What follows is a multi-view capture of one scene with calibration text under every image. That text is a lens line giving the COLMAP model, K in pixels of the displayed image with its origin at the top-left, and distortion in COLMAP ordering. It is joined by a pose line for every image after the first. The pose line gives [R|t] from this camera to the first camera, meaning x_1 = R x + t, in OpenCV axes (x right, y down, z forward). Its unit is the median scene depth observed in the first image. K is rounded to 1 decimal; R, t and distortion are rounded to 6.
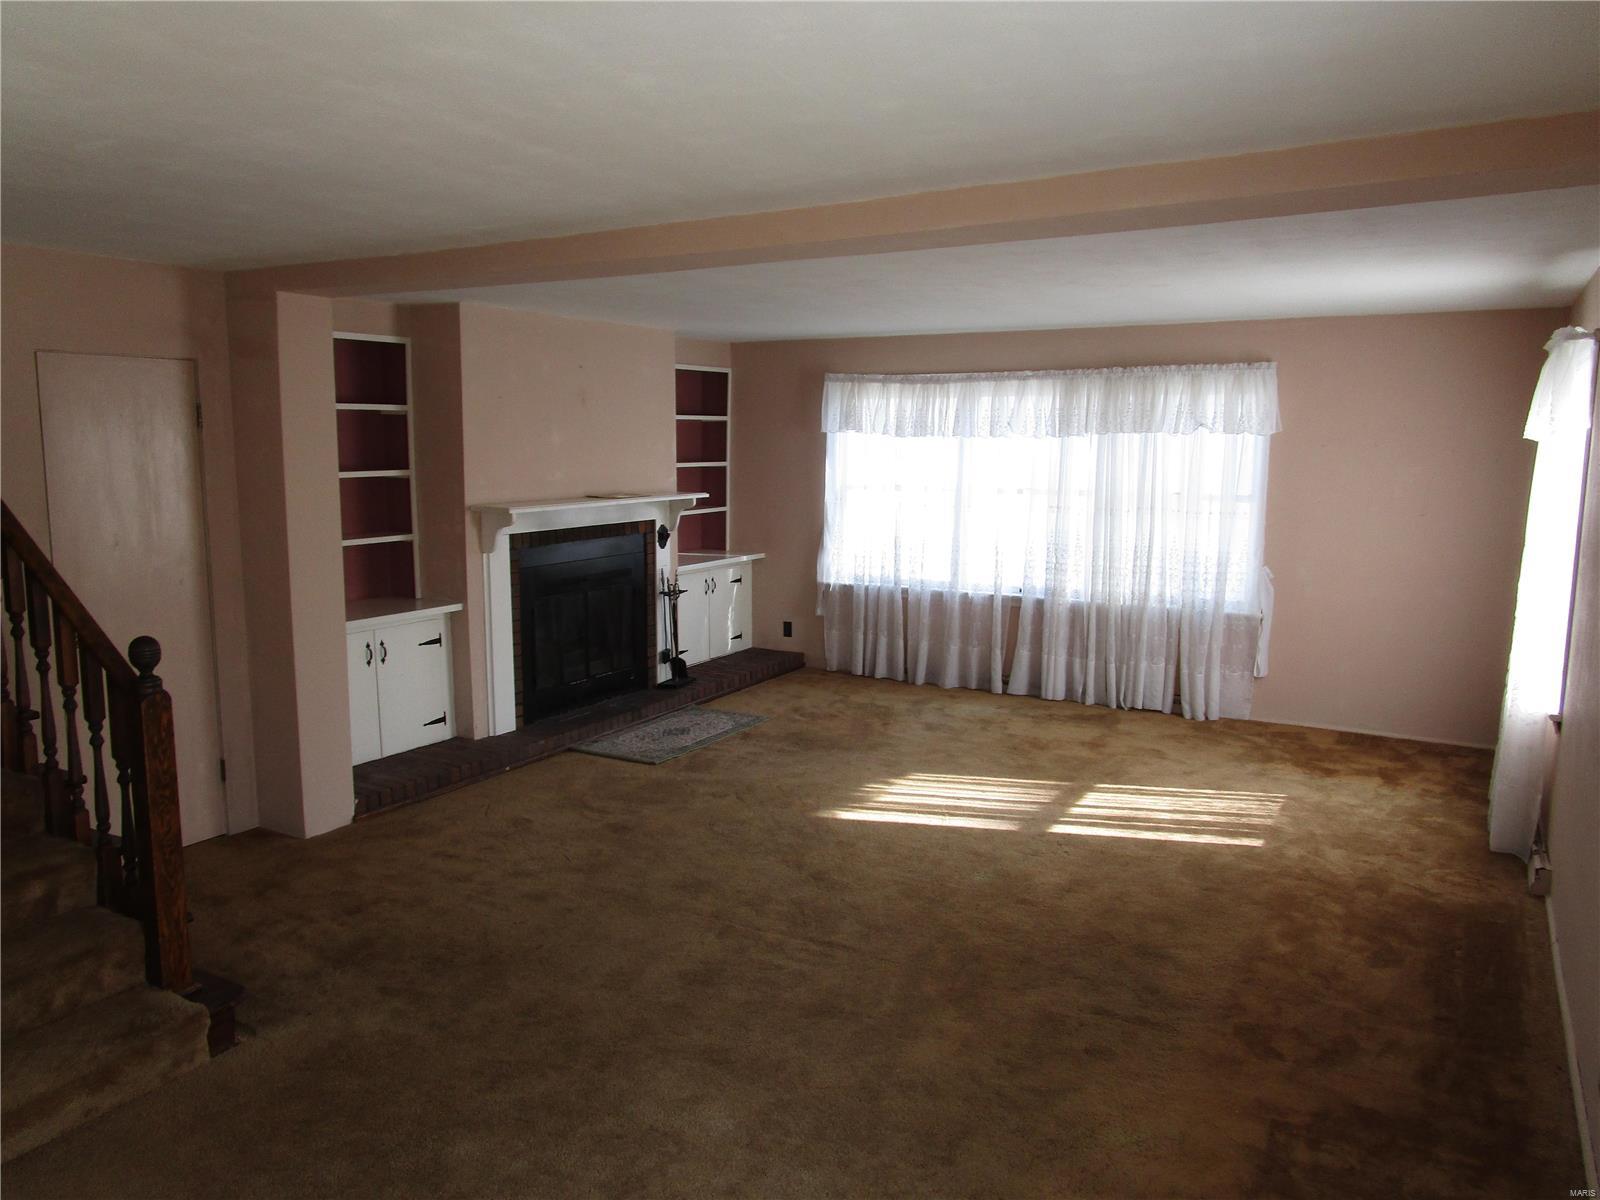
lens RADIAL K [[1163.4, 0, 796.9], [0, 1163.4, 601.9], [0, 0, 1]] dist [-0.014056, 0.014076]
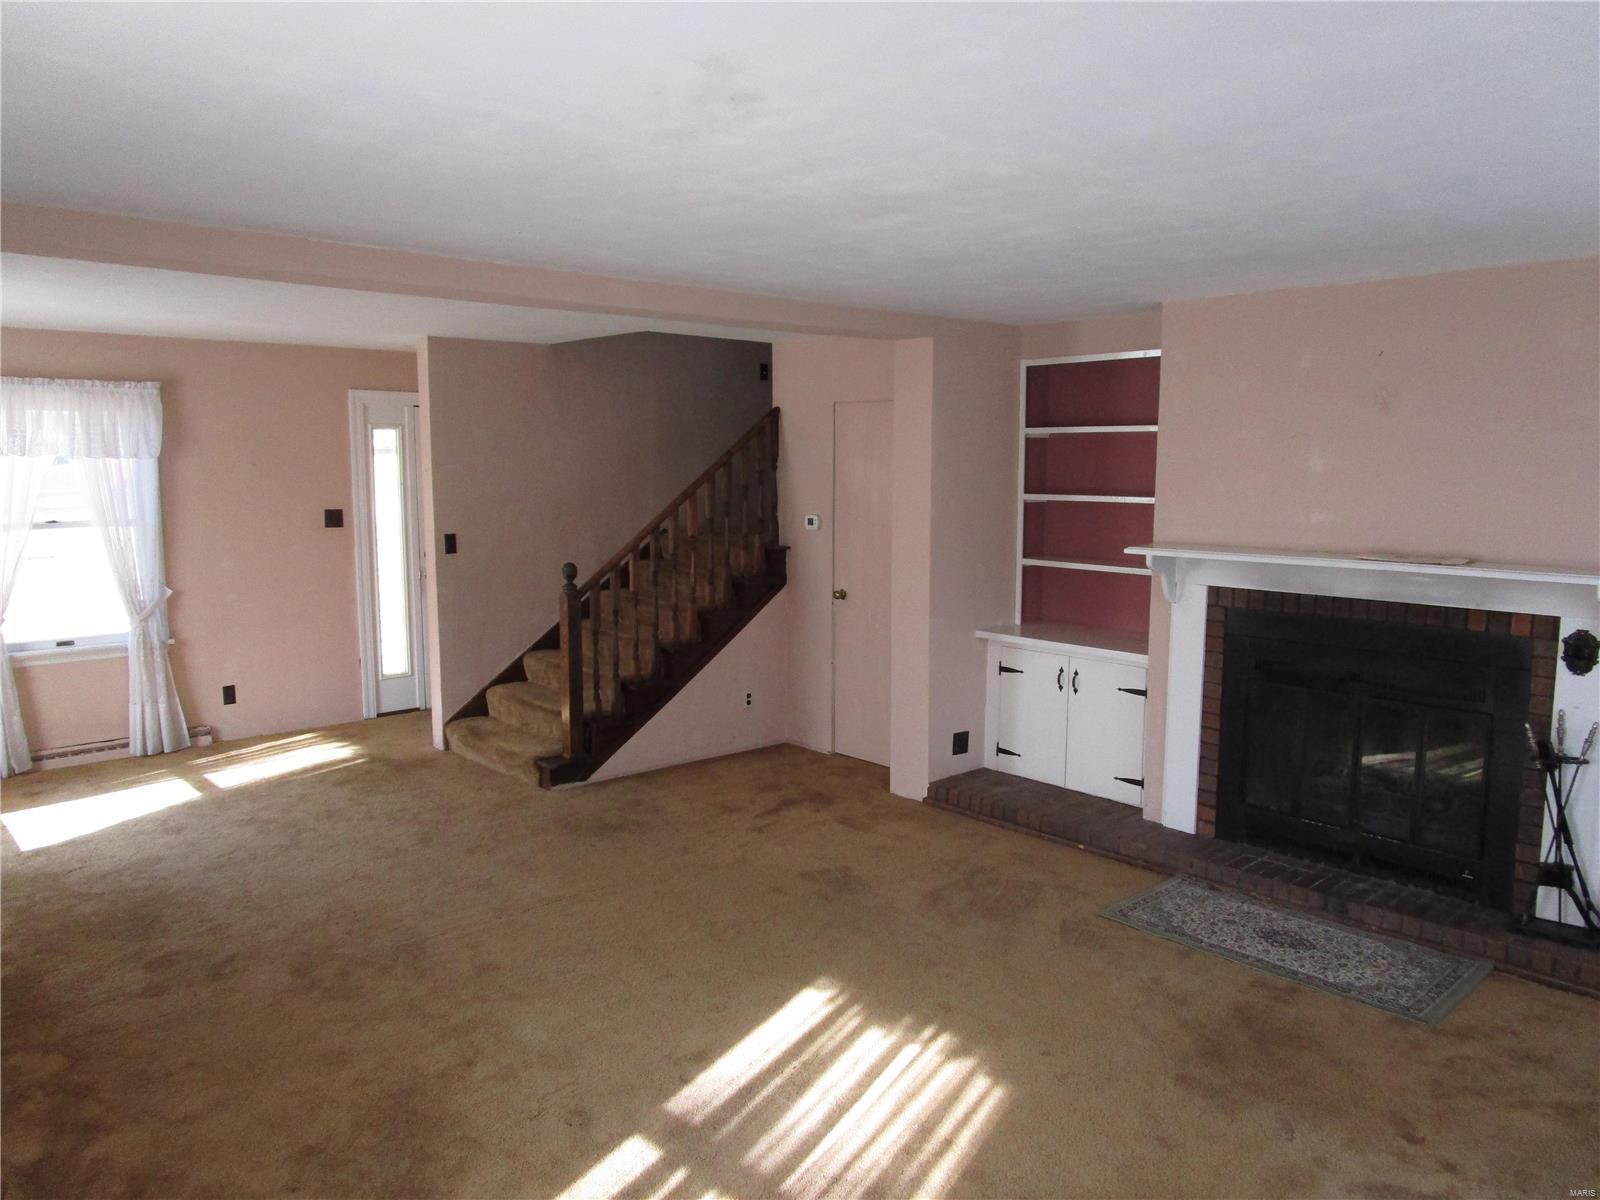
lens RADIAL K [[1163.4, 0, 799.6], [0, 1163.4, 601.3], [0, 0, 1]] dist [-0.014056, 0.014076]
pose [[-0.309071, 0.111967, -0.944425, 0.607635], [-0.139078, 0.977048, 0.161349, -0.143350], [0.940815, 0.181217, -0.286405, 1.025737]]
